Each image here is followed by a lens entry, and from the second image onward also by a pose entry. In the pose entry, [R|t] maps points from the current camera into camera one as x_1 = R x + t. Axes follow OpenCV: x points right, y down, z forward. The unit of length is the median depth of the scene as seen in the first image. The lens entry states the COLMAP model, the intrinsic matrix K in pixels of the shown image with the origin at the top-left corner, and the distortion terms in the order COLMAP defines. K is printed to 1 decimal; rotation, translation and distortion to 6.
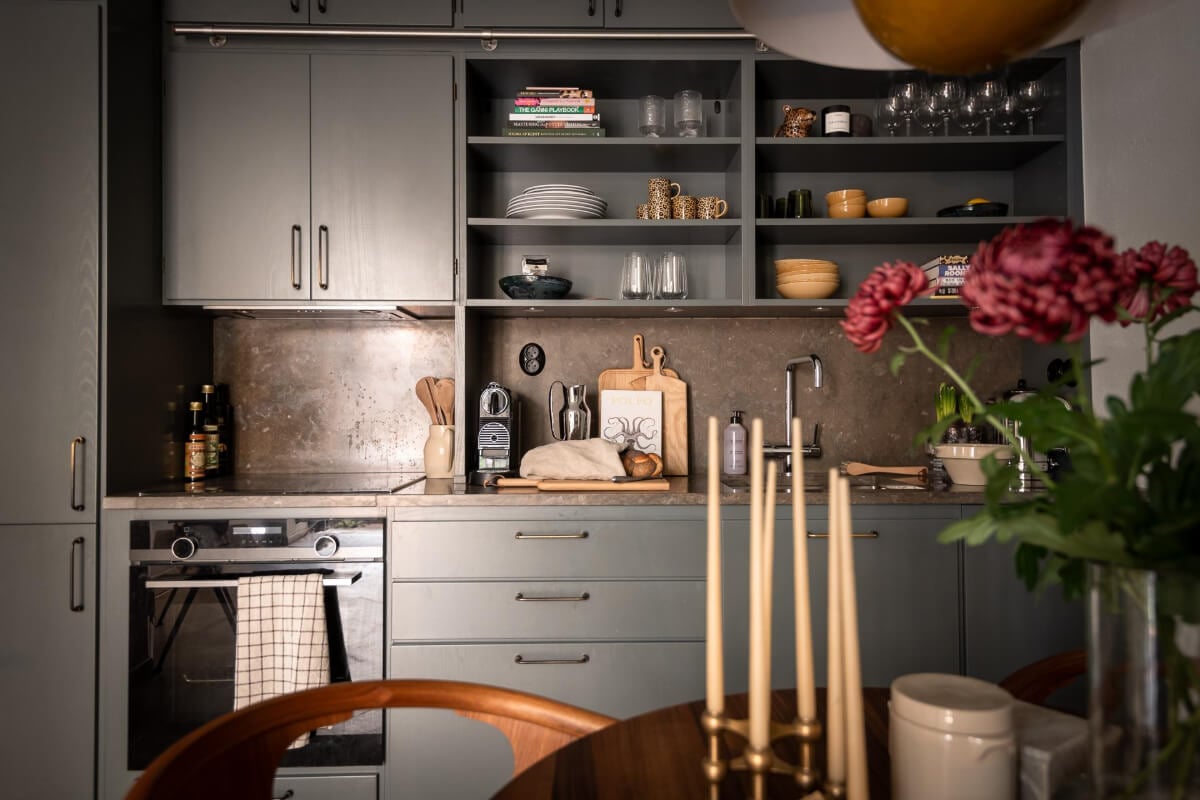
lens RADIAL K [[825.7, 0, 607.6], [0, 825.7, 398.1], [0, 0, 1]] dist [0.047843, -0.047208]
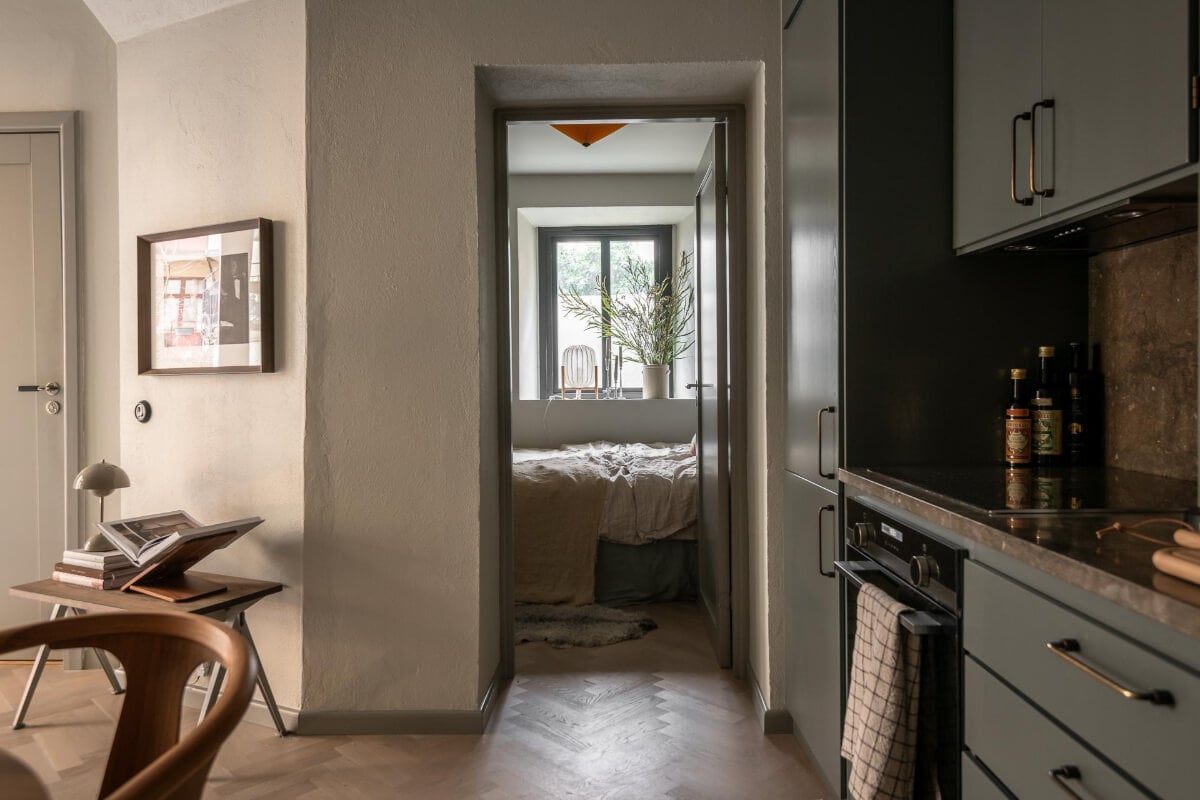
lens RADIAL K [[825.7, 0, 607.6], [0, 825.7, 398.1], [0, 0, 1]] dist [0.047843, -0.047208]
pose [[-0.016526, 0.025859, -0.999529, 0.310475], [0.019397, 0.999486, 0.025537, 0.004841], [0.999675, -0.018966, -0.017019, 0.618324]]
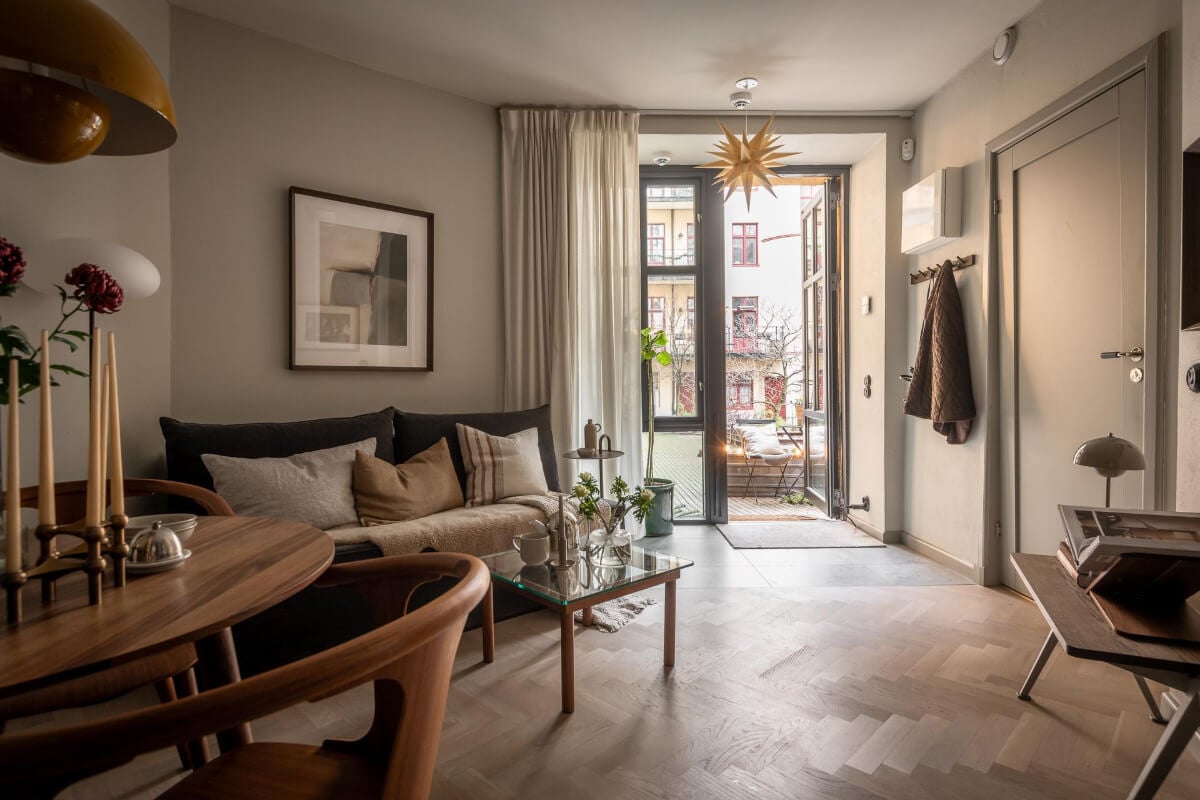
lens RADIAL K [[623.2, 0, 592.1], [0, 623.2, 388.6], [0, 0, 1]] dist [0.033119, -0.023550]
pose [[-0.999771, 0.016697, 0.013357, -0.232973], [0.016663, 0.999858, -0.002656, 0.045799], [-0.013399, -0.002433, -0.999907, 0.638165]]
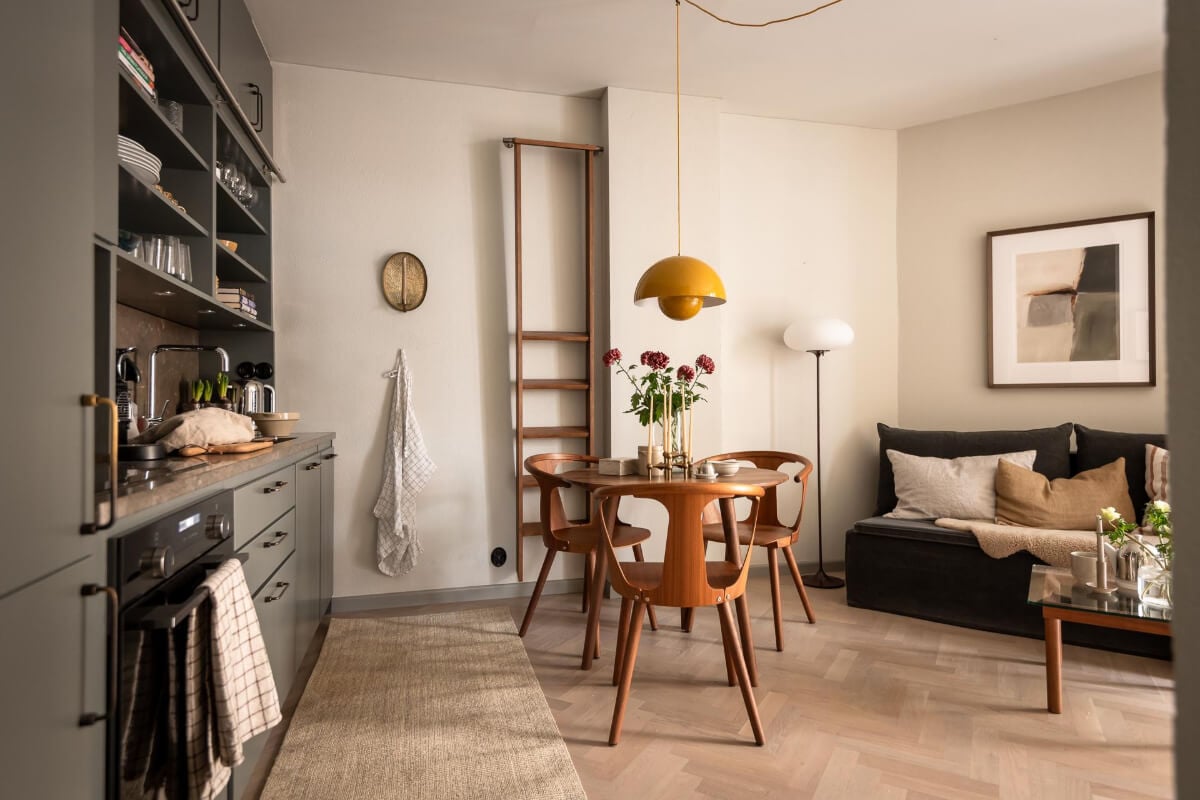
lens RADIAL K [[665.4, 0, 611.6], [0, 665.4, 394.8], [0, 0, 1]] dist [0.055210, -0.038625]
pose [[-0.254442, 0.021145, 0.966857, -0.933721], [-0.001361, 0.999752, -0.022223, 0.046875], [-0.967087, -0.006971, -0.254350, 0.649929]]
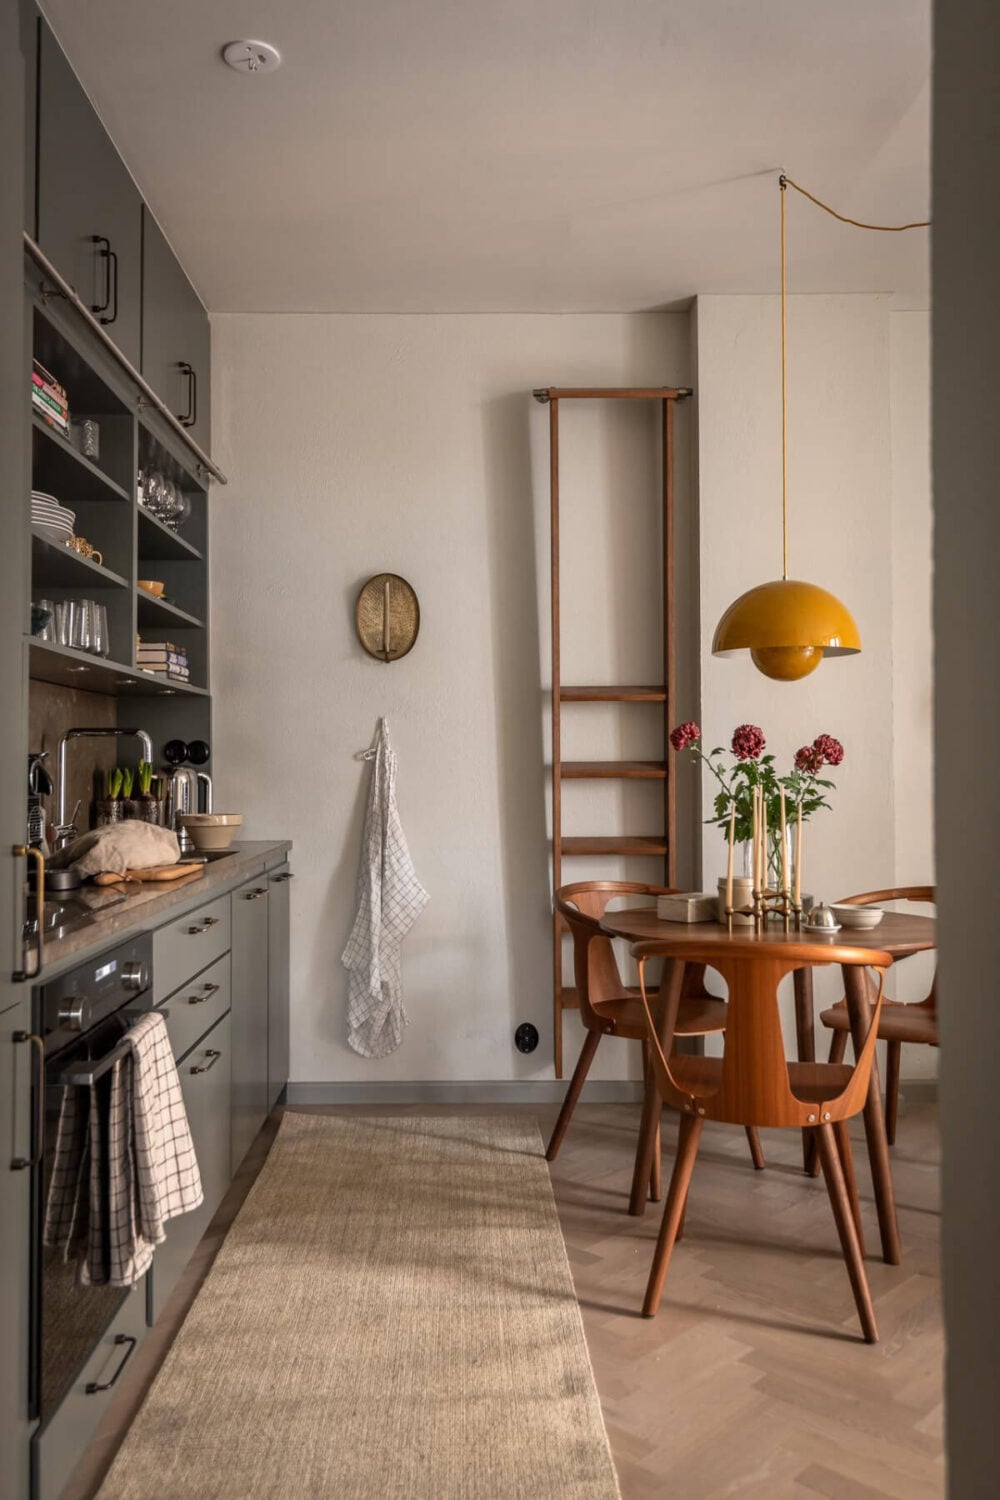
lens RADIAL K [[1214.4, 0, 493.1], [0, 1214.4, 745.3], [0, 0, 1]] dist [0.050683, -0.066031]
pose [[-0.007933, 0.025262, 0.999649, -1.176791], [-0.007200, 0.999653, -0.025319, 0.000677], [-0.999943, -0.007398, -0.007748, 0.576853]]
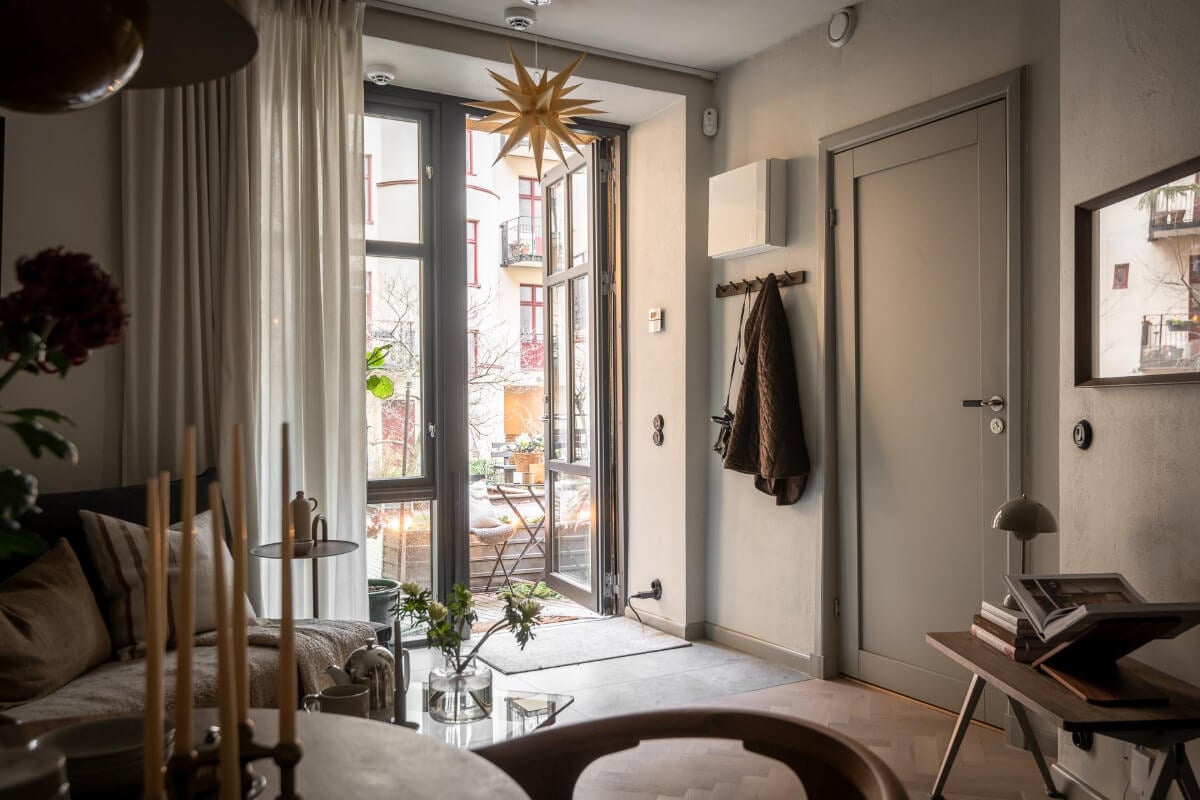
lens RADIAL K [[1011.5, 0, 608.3], [0, 1011.5, 398.5], [0, 0, 1]] dist [0.012902, -0.004262]
pose [[-0.875028, 0.010228, -0.483963, 0.107288], [0.017808, 0.999780, -0.011069, 0.005491], [0.483744, -0.018304, -0.875018, 0.650502]]
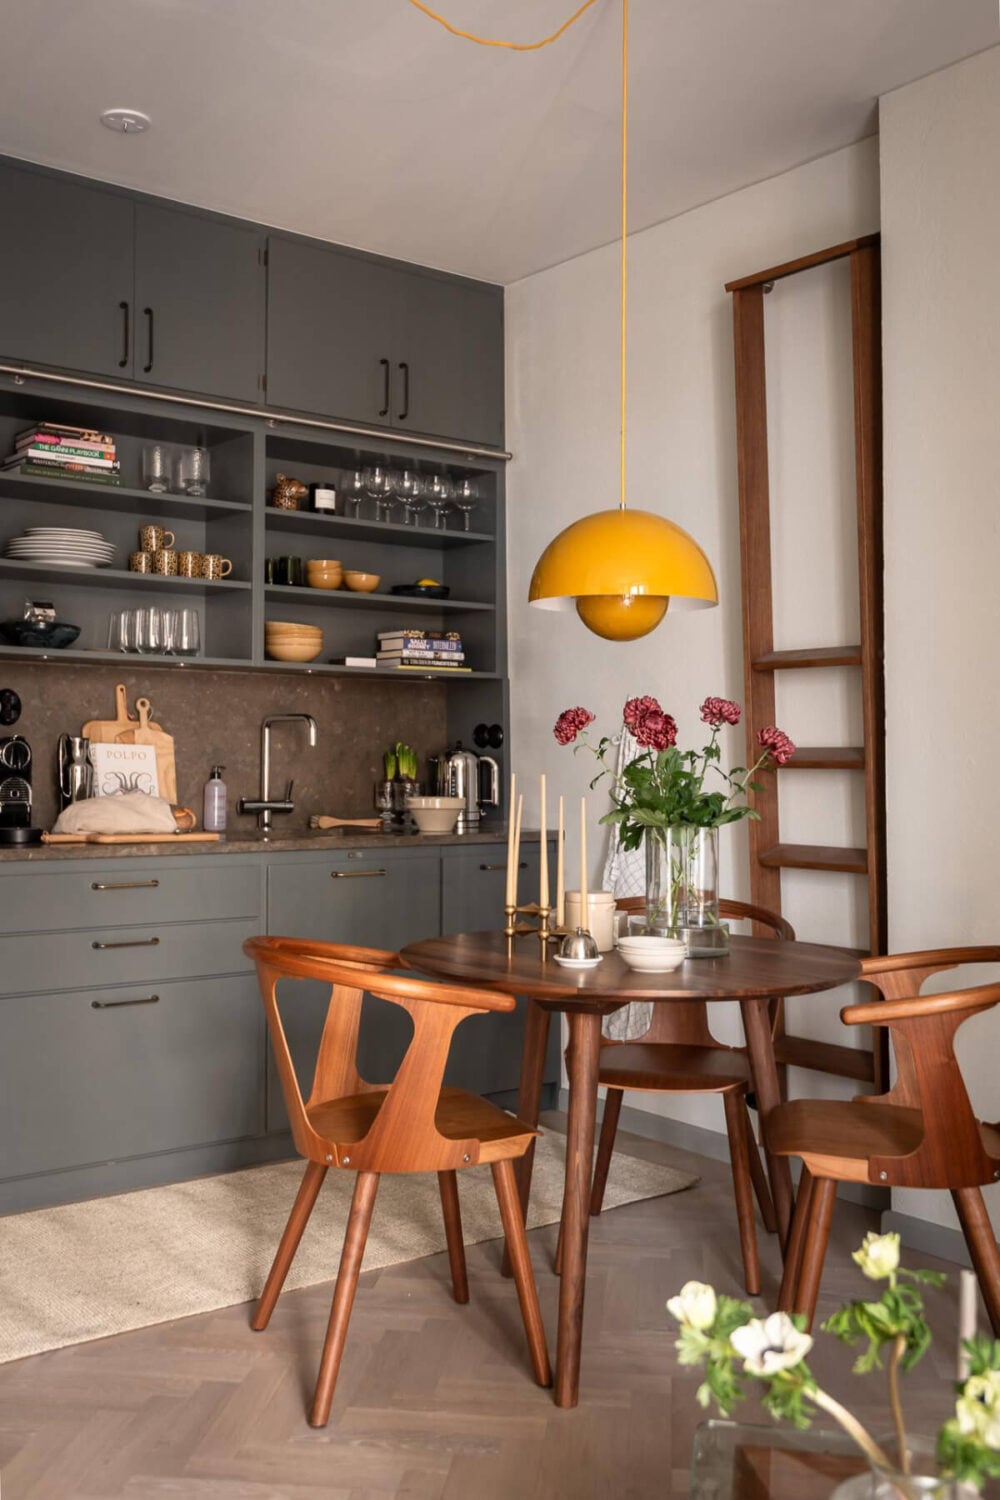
lens RADIAL K [[1451.2, 0, 496.6], [0, 1451.2, 754.5], [0, 0, 1]] dist [0.021675, -0.019705]
pose [[0.789565, 0.011699, 0.613556, -0.692542], [-0.018316, 0.999822, 0.004506, -0.013519], [-0.613394, -0.014796, 0.789639, -0.617716]]
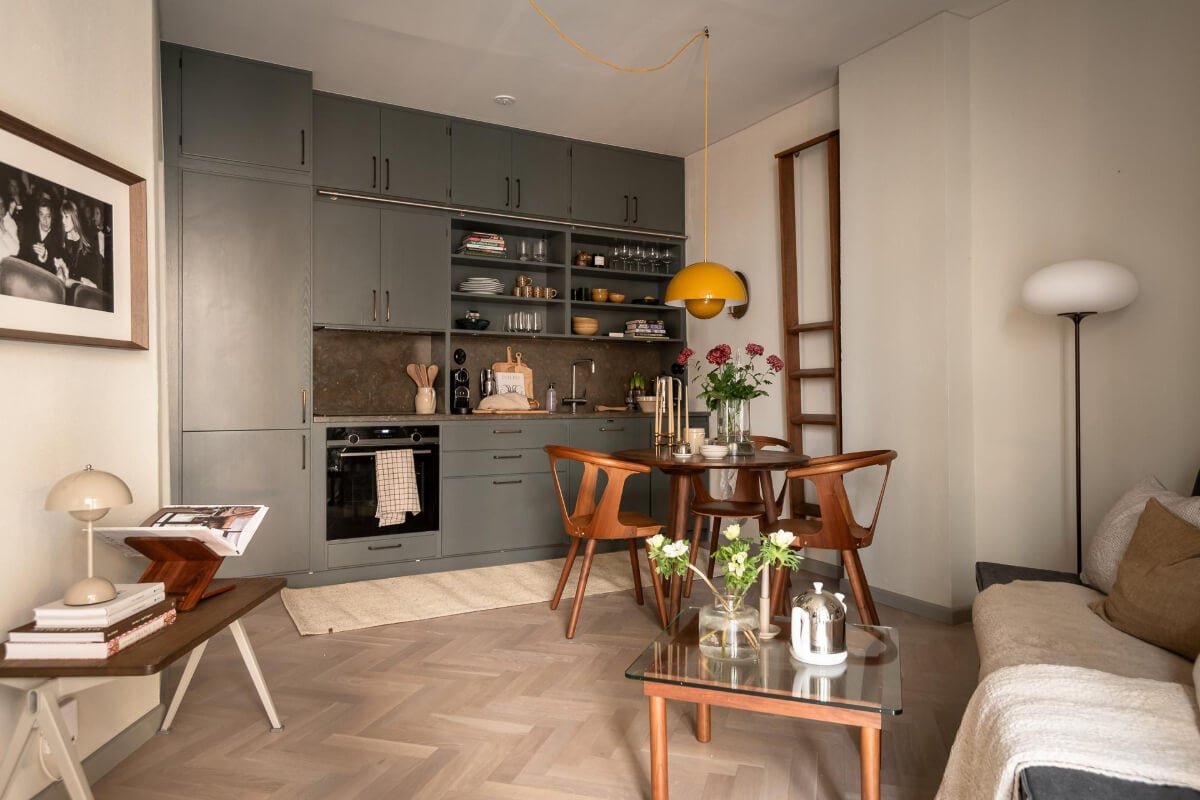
lens RADIAL K [[774.7, 0, 609.1], [0, 774.7, 394.3], [0, 0, 1]] dist [0.039741, -0.000626]
pose [[0.878942, 0.005757, 0.476895, -0.743003], [-0.011016, 0.999905, 0.008232, 0.029465], [-0.476802, -0.012489, 0.878922, -0.947489]]
